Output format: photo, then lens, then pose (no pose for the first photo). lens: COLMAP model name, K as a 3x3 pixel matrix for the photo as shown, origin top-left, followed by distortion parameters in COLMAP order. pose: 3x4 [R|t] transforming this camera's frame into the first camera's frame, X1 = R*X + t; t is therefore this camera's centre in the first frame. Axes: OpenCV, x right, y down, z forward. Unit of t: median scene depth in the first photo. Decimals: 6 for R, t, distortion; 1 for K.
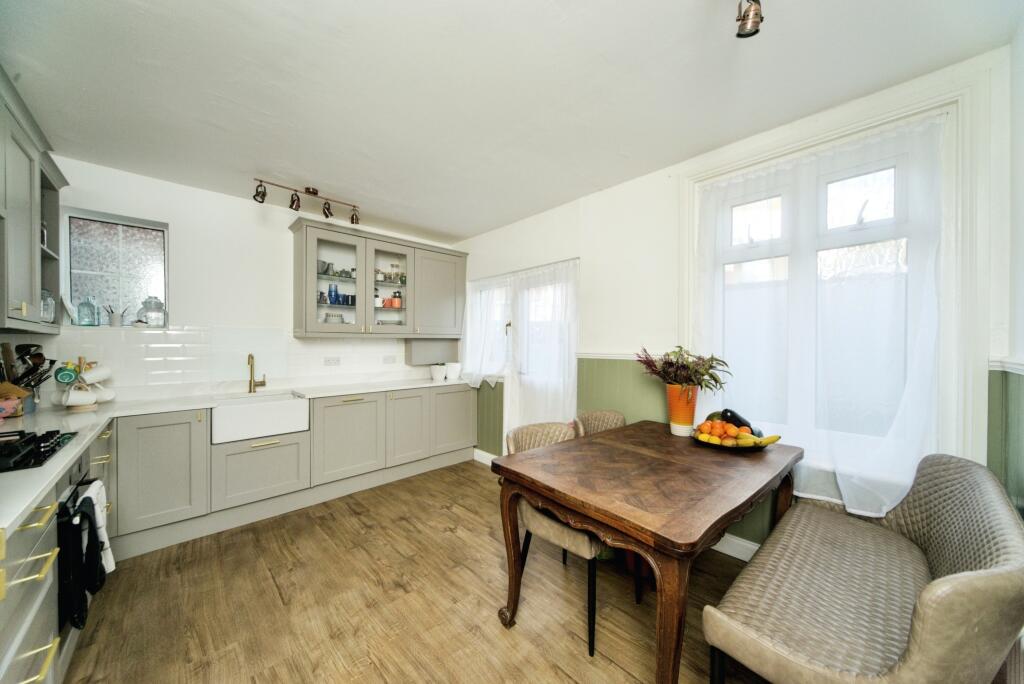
lens RADIAL K [[352.4, 0, 507.3], [0, 352.4, 347.0], [0, 0, 1]] dist [-0.001364, -0.000386]
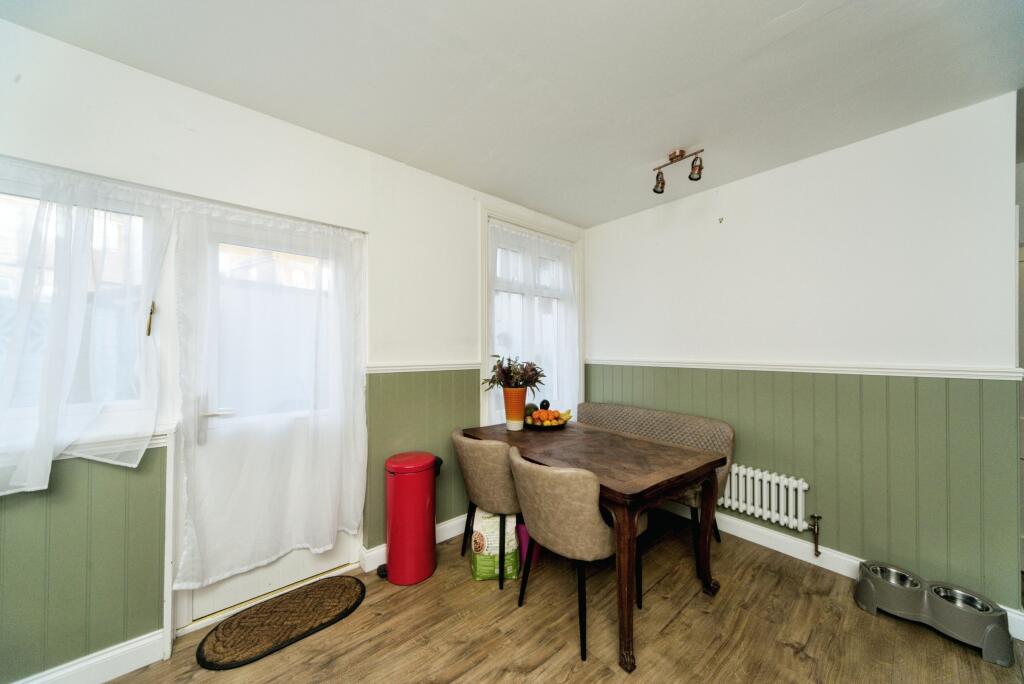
lens RADIAL K [[352.4, 0, 507.5], [0, 352.4, 343.0], [0, 0, 1]] dist [-0.001364, -0.000386]
pose [[0.042358, 0.014098, 0.999003, -1.046140], [0.000680, 0.999900, -0.014140, -0.040617], [-0.999102, 0.001279, 0.042344, 1.431387]]
